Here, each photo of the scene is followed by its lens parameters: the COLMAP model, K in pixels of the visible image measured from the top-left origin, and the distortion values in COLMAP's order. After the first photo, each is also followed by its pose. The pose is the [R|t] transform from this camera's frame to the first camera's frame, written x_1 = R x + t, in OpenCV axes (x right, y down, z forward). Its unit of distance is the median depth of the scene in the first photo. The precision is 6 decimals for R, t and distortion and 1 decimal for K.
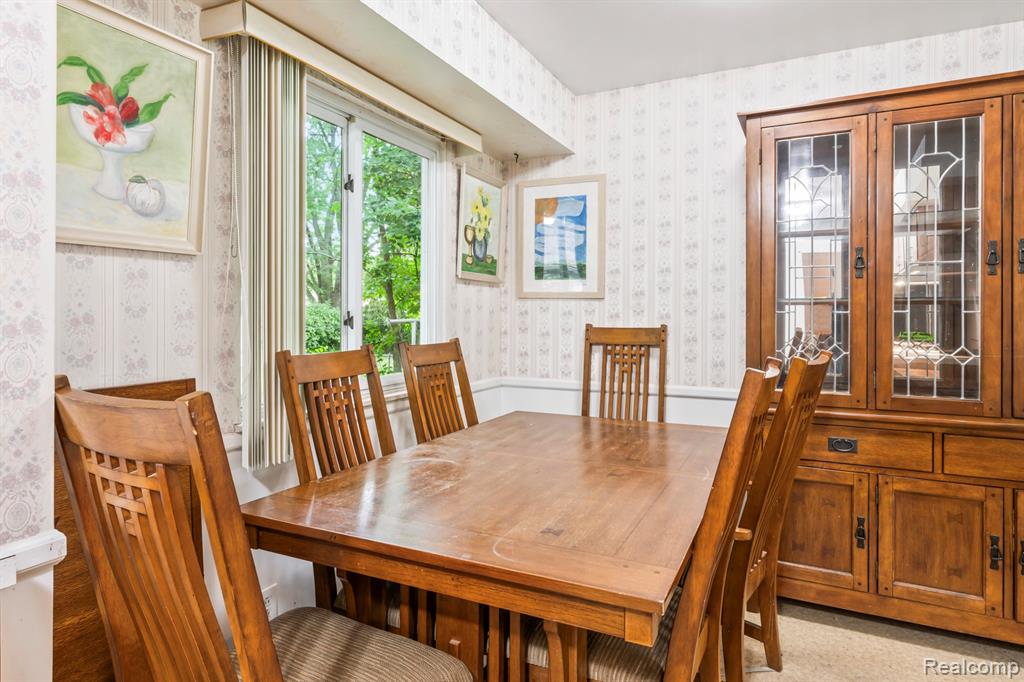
lens RADIAL K [[592.3, 0, 512.9], [0, 592.3, 313.2], [0, 0, 1]] dist [0.002276, 0.000179]
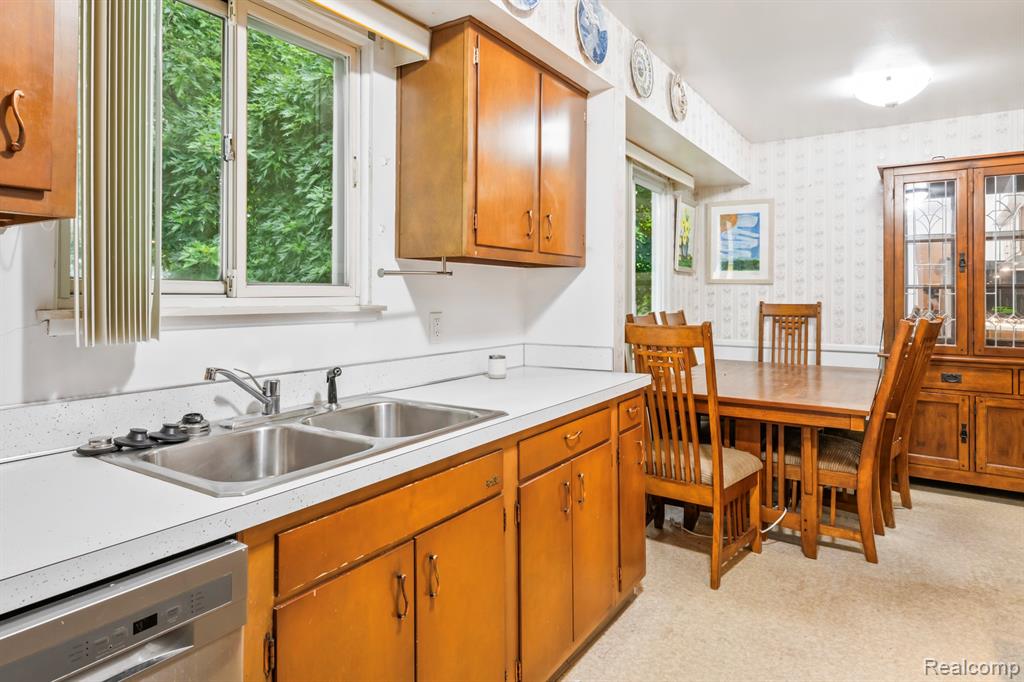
lens RADIAL K [[605.0, 0, 510.3], [0, 605.0, 287.4], [0, 0, 1]] dist [0.002461, 0.000205]
pose [[0.991636, 0.000230, -0.129064, -0.385957], [-0.001375, 0.999961, -0.008779, -0.003023], [0.129057, 0.008883, 0.991597, -0.727036]]
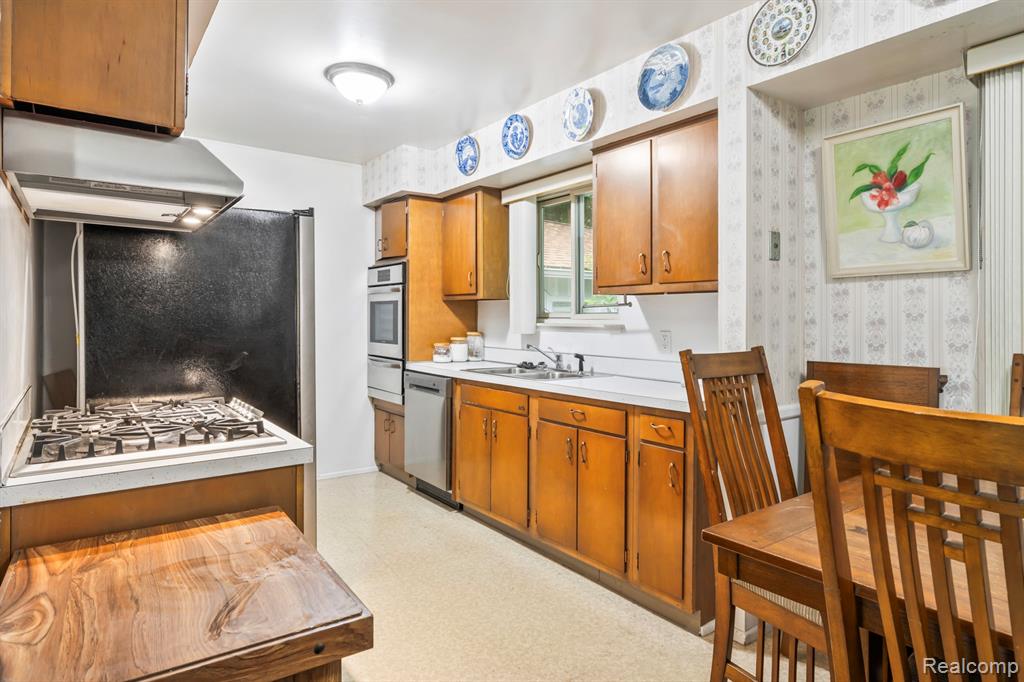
lens RADIAL K [[582.6, 0, 510.0], [0, 582.6, 320.0], [0, 0, 1]] dist [0.003790, 0.001293]
pose [[-0.470246, 0.000247, -0.882535, 0.681462], [-0.000729, 1.000000, 0.000668, 0.003335], [0.882535, 0.000957, -0.470246, 0.518041]]
